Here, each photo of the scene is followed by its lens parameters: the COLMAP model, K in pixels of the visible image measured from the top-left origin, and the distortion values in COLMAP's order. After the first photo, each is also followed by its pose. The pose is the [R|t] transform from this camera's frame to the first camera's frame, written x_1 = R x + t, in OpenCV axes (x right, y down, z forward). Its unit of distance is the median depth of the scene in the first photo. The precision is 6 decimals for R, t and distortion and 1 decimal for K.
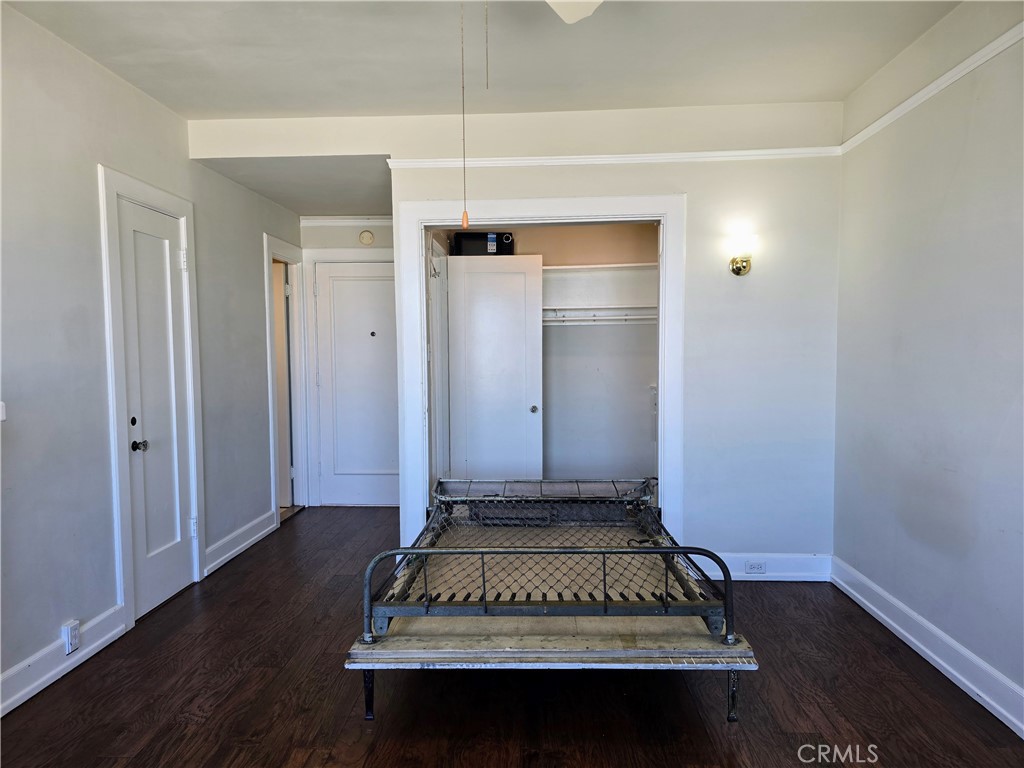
lens RADIAL K [[685.7, 0, 503.1], [0, 685.7, 392.0], [0, 0, 1]] dist [0.062398, -0.048228]
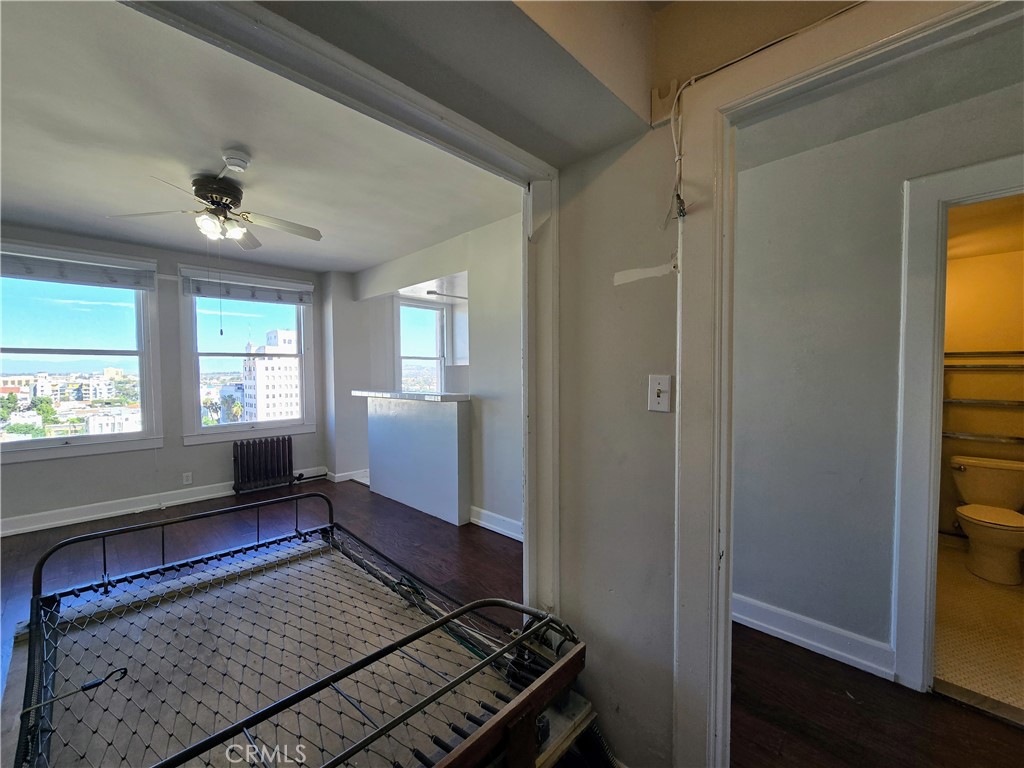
lens RADIAL K [[421.6, 0, 511.9], [0, 421.6, 384.9], [0, 0, 1]] dist [-0.005151, 0.001076]
pose [[-0.654706, 0.037873, -0.754934, 0.223970], [-0.036517, 0.995993, 0.081636, -0.108660], [0.755001, 0.081015, -0.650700, 1.440799]]
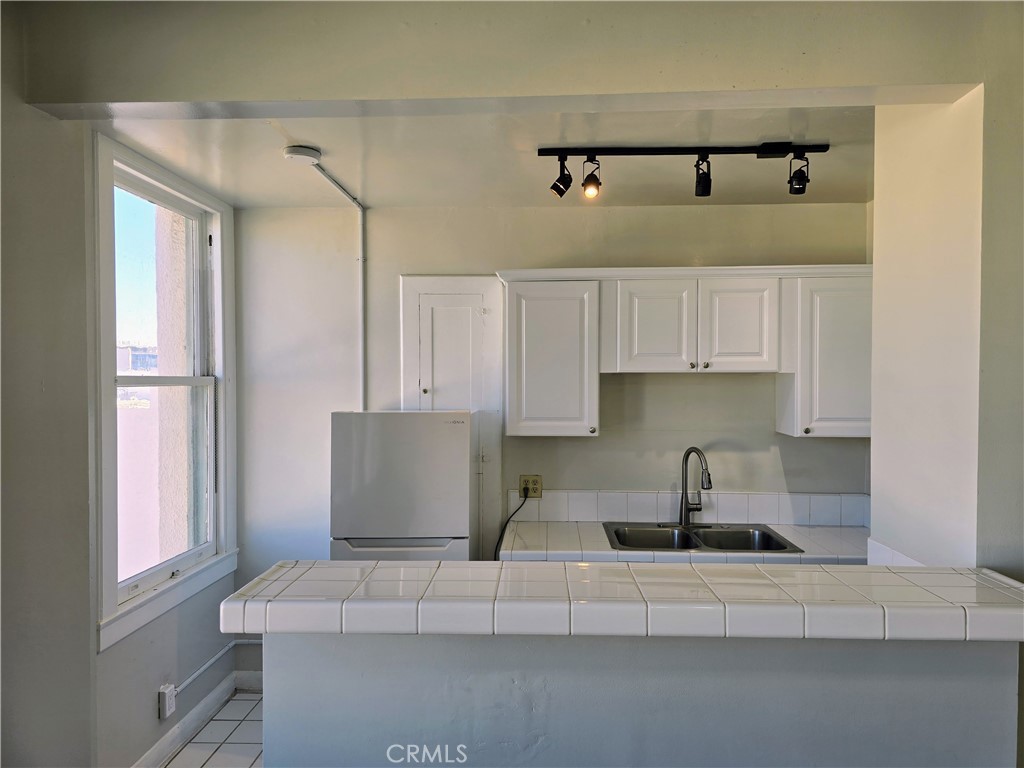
lens RADIAL K [[685.7, 0, 518.4], [0, 685.7, 386.5], [0, 0, 1]] dist [0.062398, -0.048228]
pose [[0.011878, 0.025581, -0.999602, -0.077069], [-0.063408, 0.997680, 0.024778, -0.102306], [0.997917, 0.063088, 0.013472, 0.308553]]
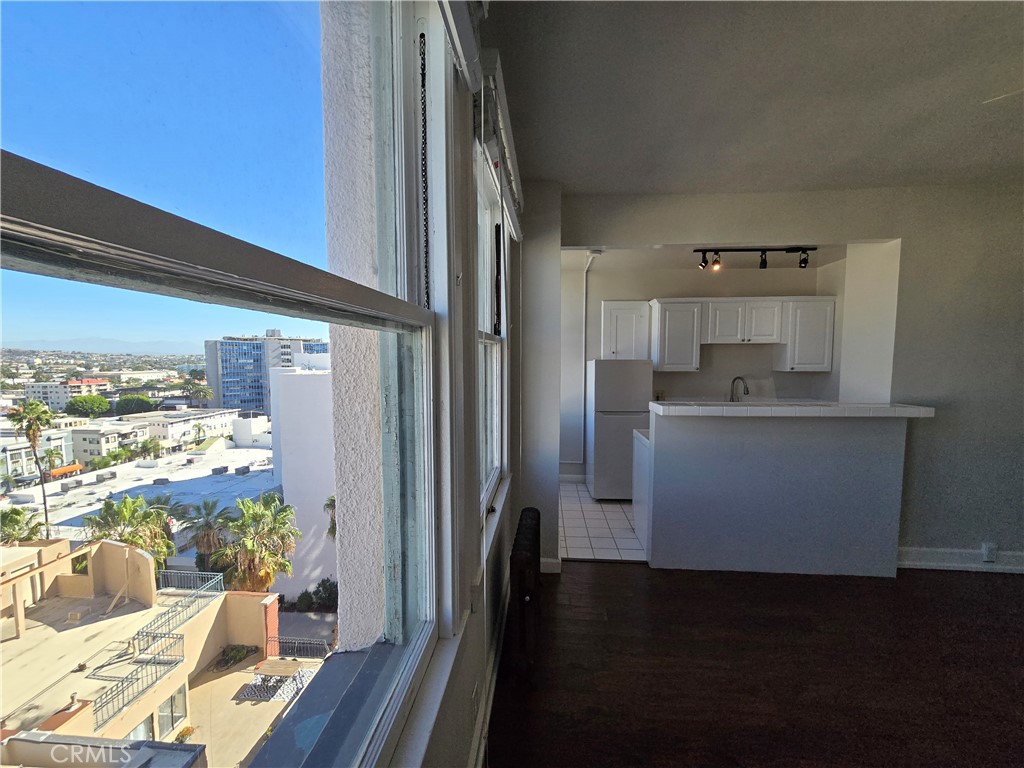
lens RADIAL K [[421.6, 0, 512.0], [0, 421.6, 385.6], [0, 0, 1]] dist [-0.005151, 0.001076]
pose [[-0.030192, 0.077764, -0.996515, 0.319023], [-0.063469, 0.994808, 0.079554, -0.042389], [0.997527, 0.065650, -0.025100, -0.107117]]
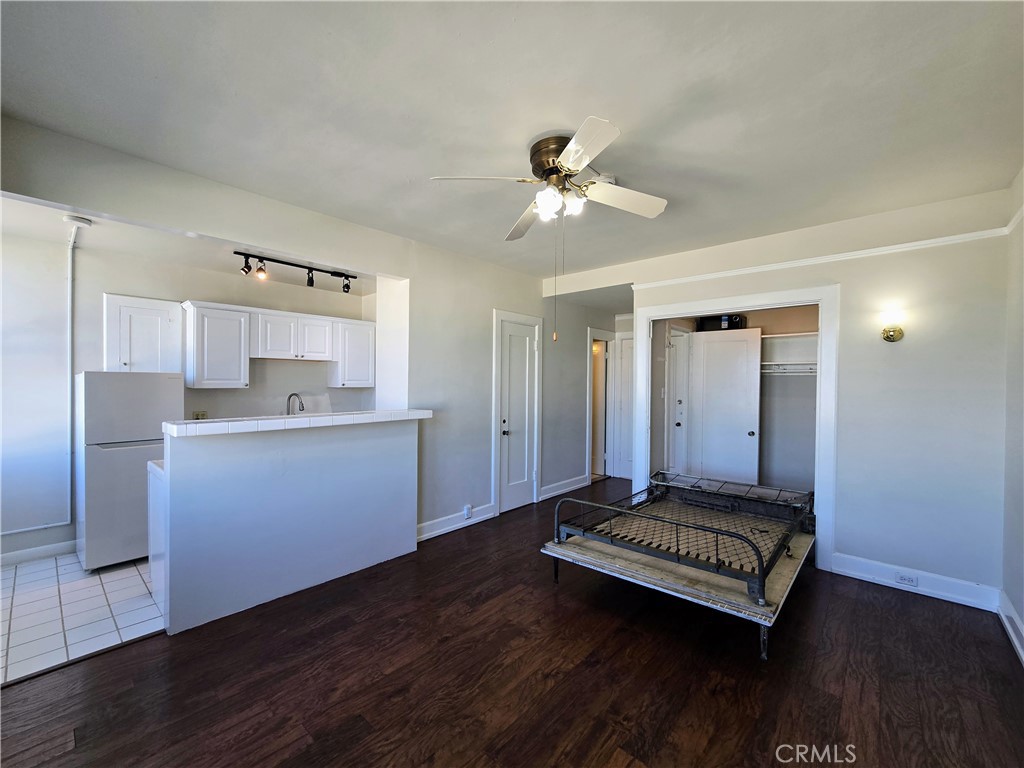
lens RADIAL K [[421.6, 0, 513.7], [0, 421.6, 386.9], [0, 0, 1]] dist [-0.005151, 0.001076]
pose [[0.781931, 0.023892, -0.622906, 0.315628], [-0.056101, 0.997907, -0.032147, -0.025681], [0.620835, 0.060083, 0.781636, -0.027508]]
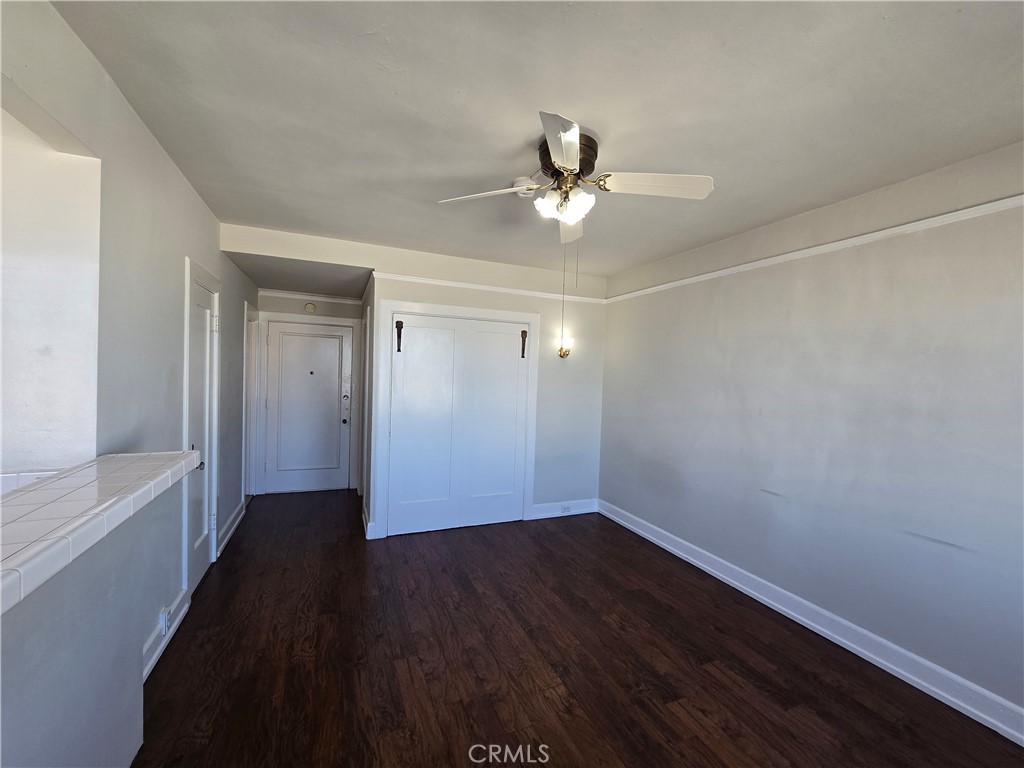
lens RADIAL K [[421.6, 0, 513.5], [0, 421.6, 386.7], [0, 0, 1]] dist [-0.005151, 0.001076]
pose [[0.895279, 0.024903, 0.444809, -0.340391], [-0.013270, 0.999484, -0.029247, -0.058130], [-0.445308, 0.020282, 0.895148, 0.008995]]
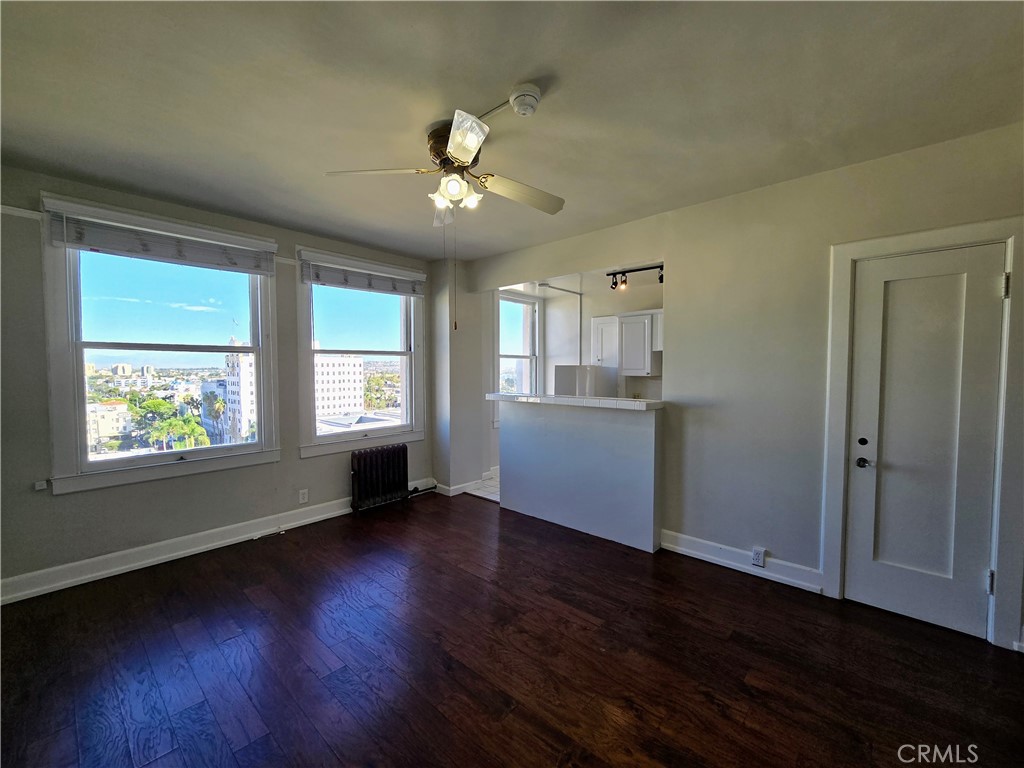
lens RADIAL K [[421.6, 0, 514.4], [0, 421.6, 386.1], [0, 0, 1]] dist [-0.005151, 0.001076]
pose [[-0.626741, 0.042039, -0.778092, 0.416891], [-0.043908, 0.995052, 0.089129, -0.092956], [0.777989, 0.090025, -0.621794, 0.967579]]
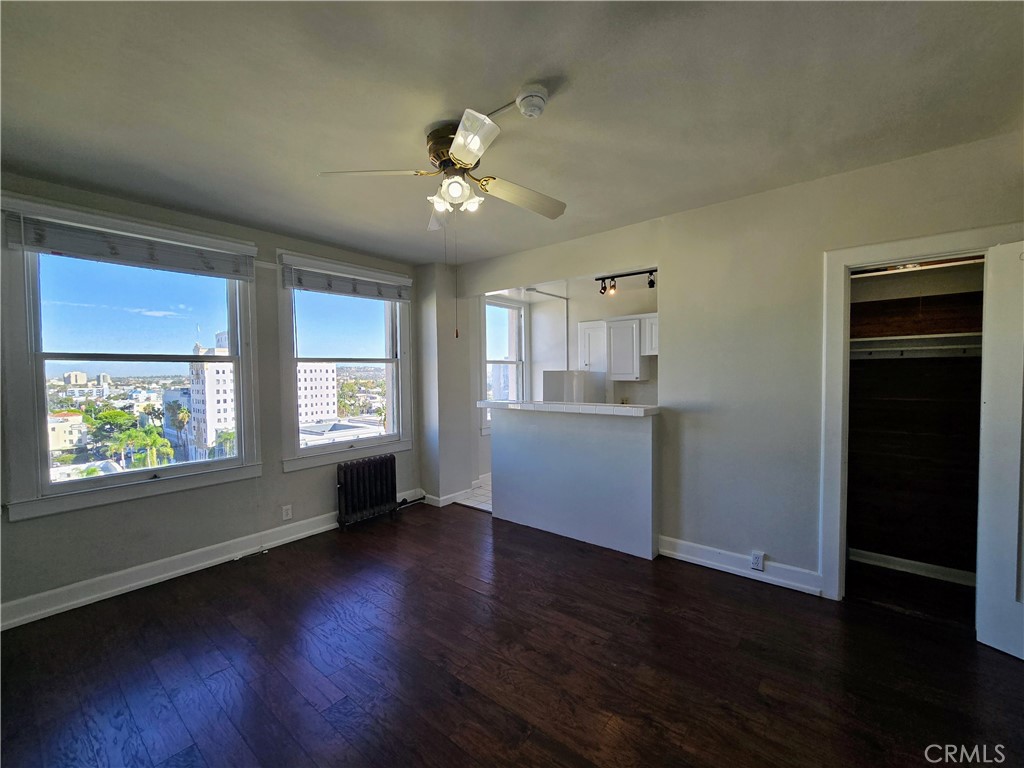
lens RADIAL K [[421.6, 0, 515.0], [0, 421.6, 387.2], [0, 0, 1]] dist [-0.005151, 0.001076]
pose [[-0.581299, 0.044474, -0.812474, 0.425526], [-0.035192, 0.996197, 0.079710, -0.097296], [0.812929, 0.074928, -0.577523, 0.921059]]
